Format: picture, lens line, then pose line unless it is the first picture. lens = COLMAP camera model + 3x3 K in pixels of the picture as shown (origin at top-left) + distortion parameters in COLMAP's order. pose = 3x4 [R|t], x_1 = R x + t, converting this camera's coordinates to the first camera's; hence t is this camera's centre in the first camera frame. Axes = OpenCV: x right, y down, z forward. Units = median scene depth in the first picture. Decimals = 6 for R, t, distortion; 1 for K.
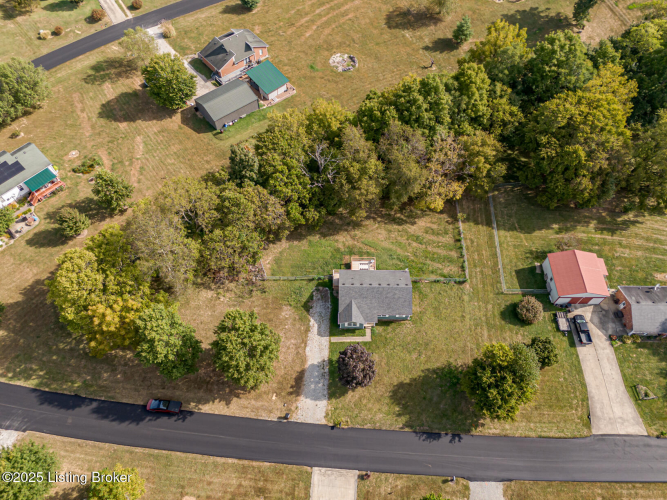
lens RADIAL K [[491.8, 0, 333.5], [0, 491.8, 250.0], [0, 0, 1]] dist [0.060190, -0.045546]
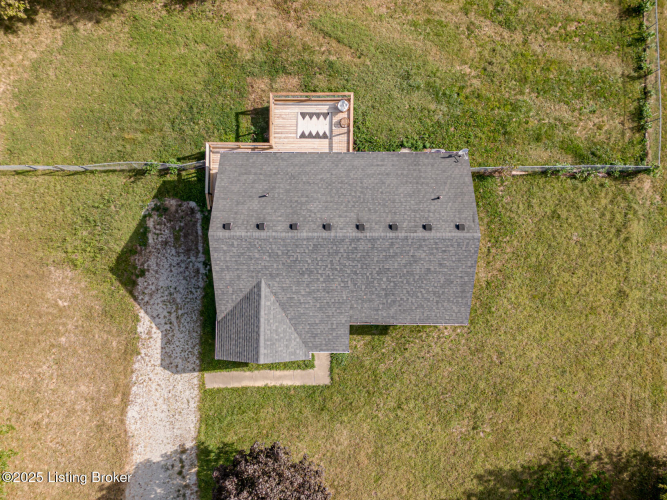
lens RADIAL K [[491.8, 0, 333.5], [0, 491.8, 250.0], [0, 0, 1]] dist [0.060190, -0.045546]
pose [[0.999986, -0.004633, -0.002557, 0.075223], [0.005291, 0.865348, 0.501143, -0.051224], [-0.000109, -0.501150, 0.865361, 0.712468]]
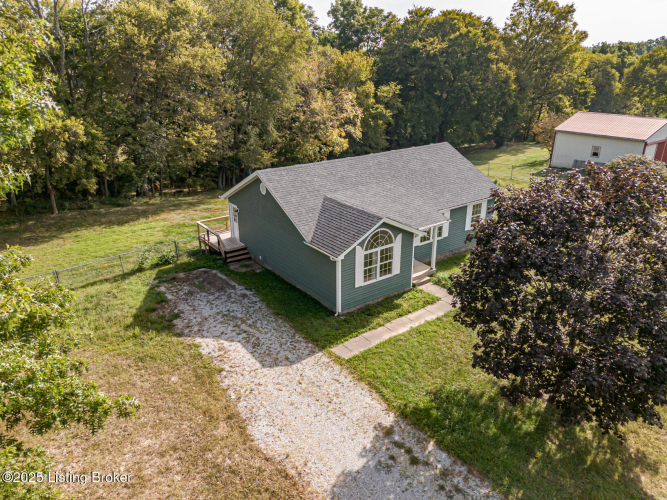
lens RADIAL K [[491.8, 0, 333.5], [0, 491.8, 250.0], [0, 0, 1]] dist [0.060190, -0.045546]
pose [[0.797722, -0.226187, 0.558998, -0.103035], [0.514177, 0.739446, -0.434559, 0.222084], [-0.315057, 0.634081, 0.706173, 0.775790]]
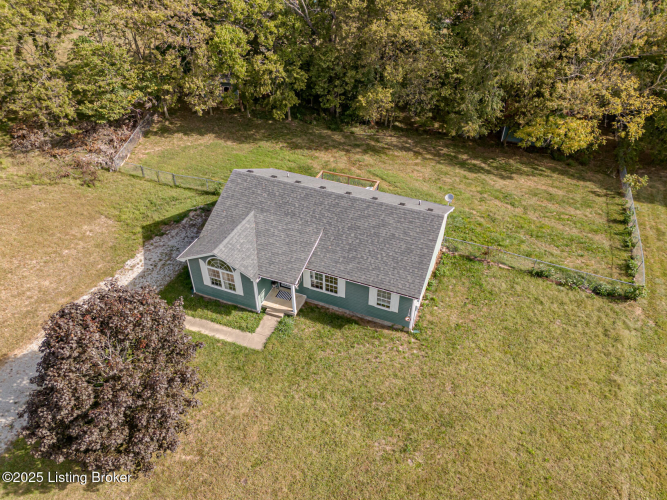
lens RADIAL K [[491.8, 0, 333.5], [0, 491.8, 250.0], [0, 0, 1]] dist [0.060190, -0.045546]
pose [[0.932918, 0.228917, -0.277958, 0.173146], [-0.309101, 0.905074, -0.292056, 0.189425], [0.184716, 0.358381, 0.915119, 0.670757]]
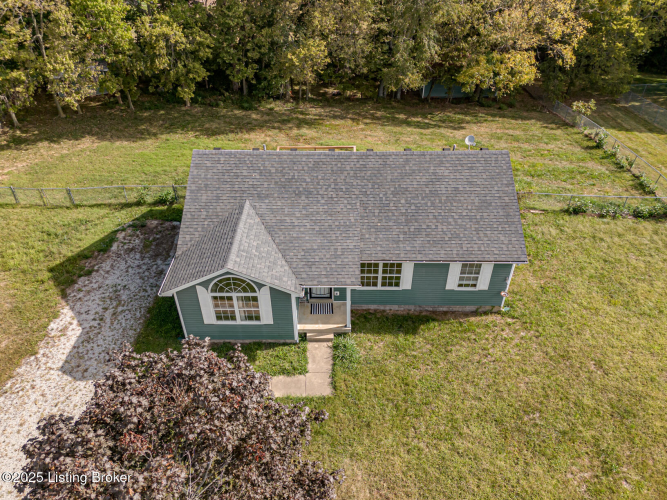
lens RADIAL K [[491.8, 0, 333.5], [0, 491.8, 250.0], [0, 0, 1]] dist [0.060190, -0.045546]
pose [[0.999999, -0.001540, -0.000411, 0.072731], [0.001297, 0.936311, -0.351171, 0.186119], [0.000925, 0.351170, 0.936311, 0.745538]]
